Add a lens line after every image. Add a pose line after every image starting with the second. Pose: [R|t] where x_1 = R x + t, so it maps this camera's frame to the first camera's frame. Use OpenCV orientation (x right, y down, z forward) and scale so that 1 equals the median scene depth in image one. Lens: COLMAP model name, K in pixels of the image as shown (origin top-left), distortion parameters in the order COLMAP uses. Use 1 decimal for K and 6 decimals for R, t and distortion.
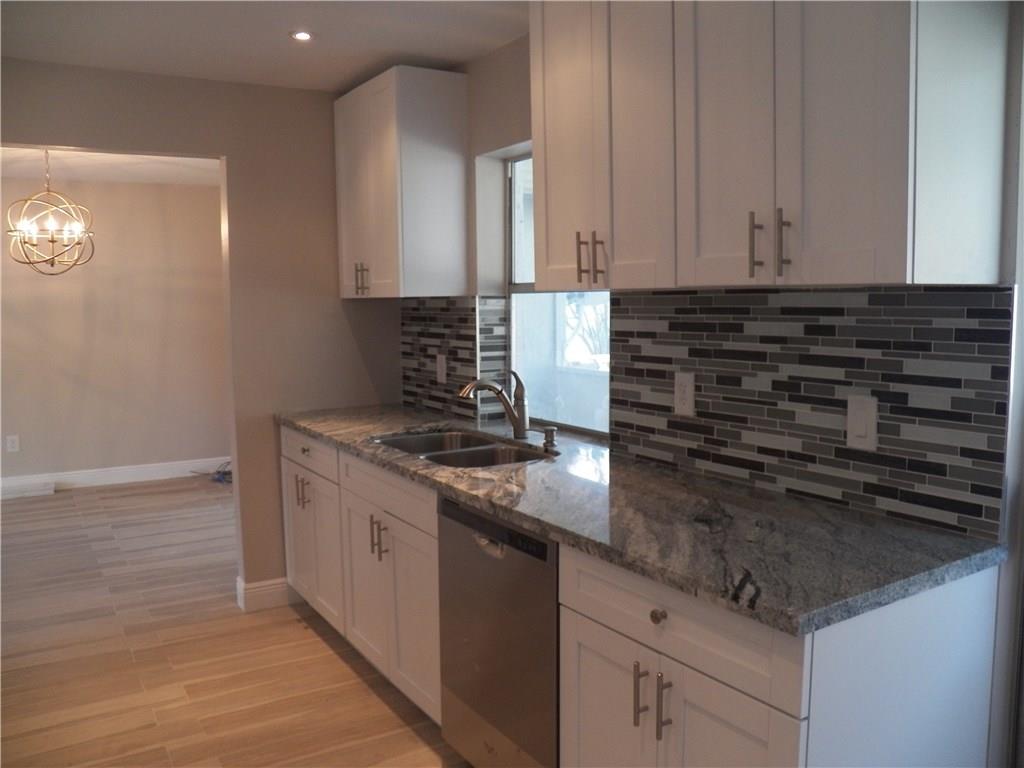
lens RADIAL K [[838.8, 0, 512.0], [0, 838.8, 384.0], [0, 0, 1]] dist [-0.149171, 0.123901]
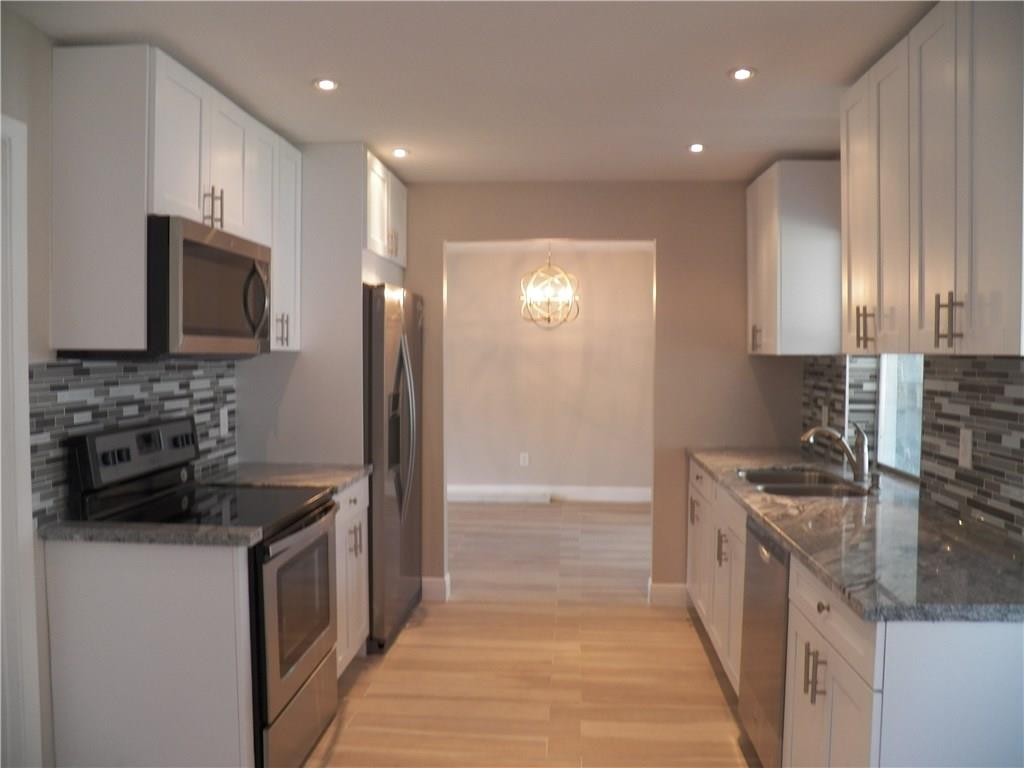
lens RADIAL K [[838.8, 0, 512.0], [0, 838.8, 384.0], [0, 0, 1]] dist [-0.149171, 0.123901]
pose [[0.809570, 0.037505, -0.585824, 0.280408], [-0.071373, 0.996842, -0.034814, 0.005712], [0.582669, 0.069997, 0.809690, -0.186129]]
